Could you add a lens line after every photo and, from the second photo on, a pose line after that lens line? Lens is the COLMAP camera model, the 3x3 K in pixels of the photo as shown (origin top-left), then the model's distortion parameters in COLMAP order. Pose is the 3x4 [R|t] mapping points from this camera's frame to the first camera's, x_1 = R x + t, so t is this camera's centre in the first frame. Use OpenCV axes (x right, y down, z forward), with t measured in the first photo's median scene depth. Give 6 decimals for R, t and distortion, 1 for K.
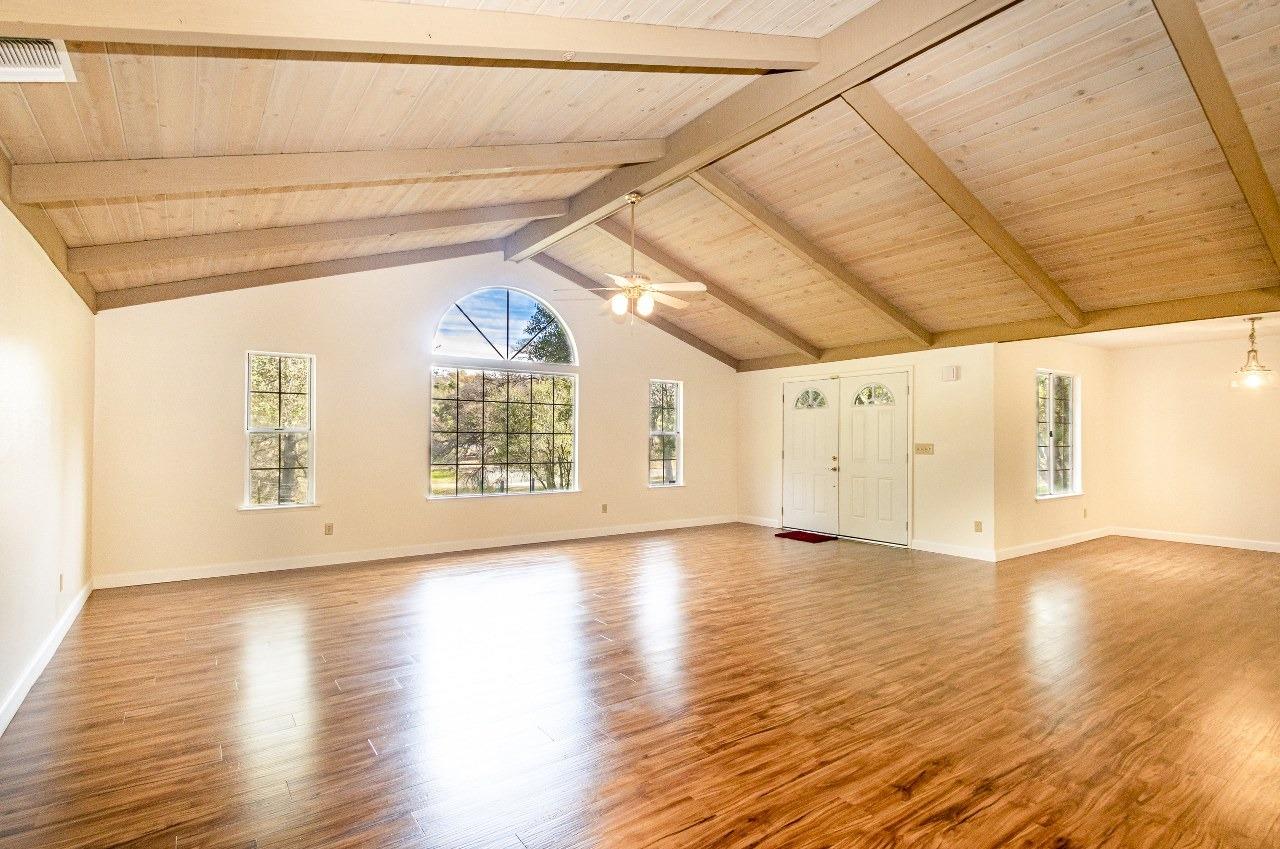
lens RADIAL K [[616.8, 0, 645.0], [0, 616.8, 433.1], [0, 0, 1]] dist [0.004155, -0.001073]
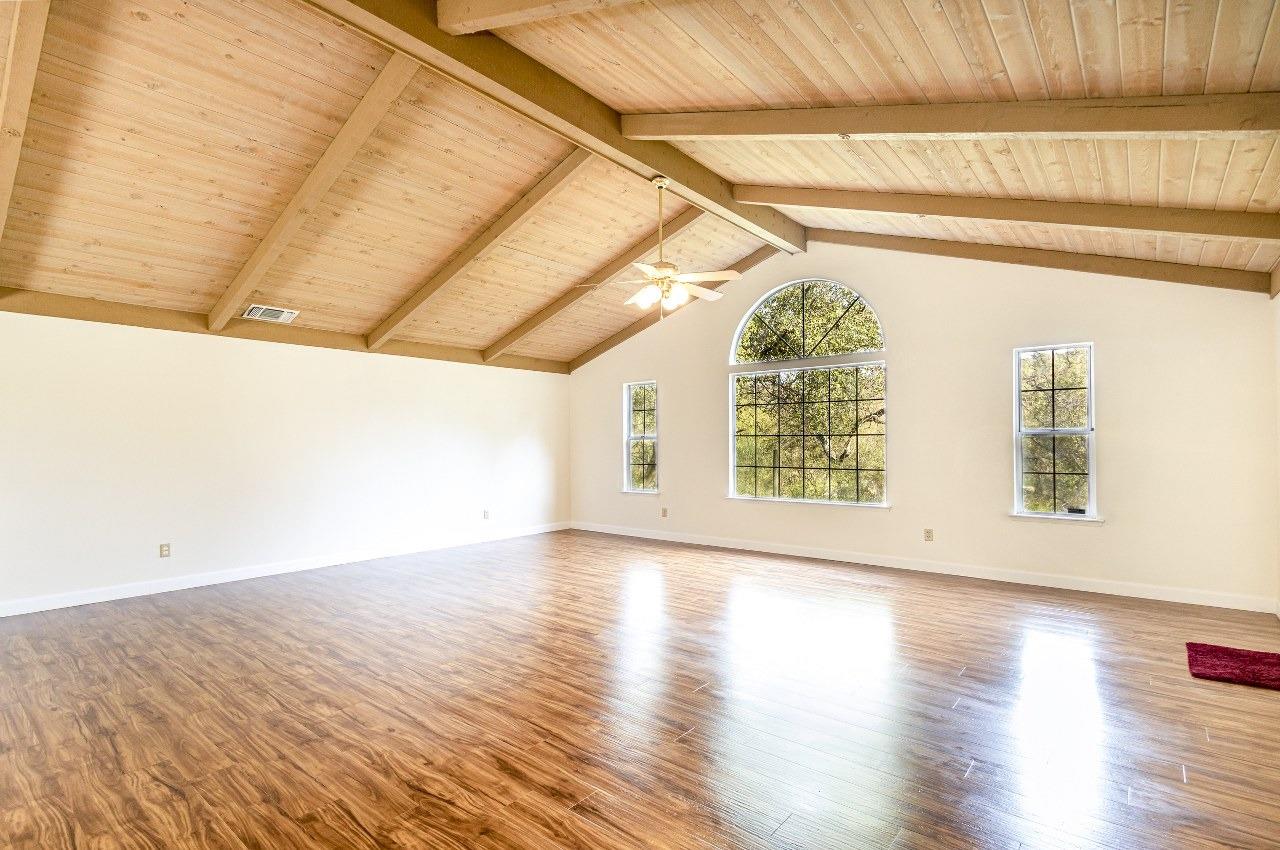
lens RADIAL K [[616.8, 0, 646.0], [0, 616.8, 427.8], [0, 0, 1]] dist [0.004155, -0.001073]
pose [[0.256634, -0.028898, -0.966077, 1.551815], [0.016228, 0.999541, -0.025588, 0.019157], [0.966372, -0.009111, 0.256985, 1.326951]]
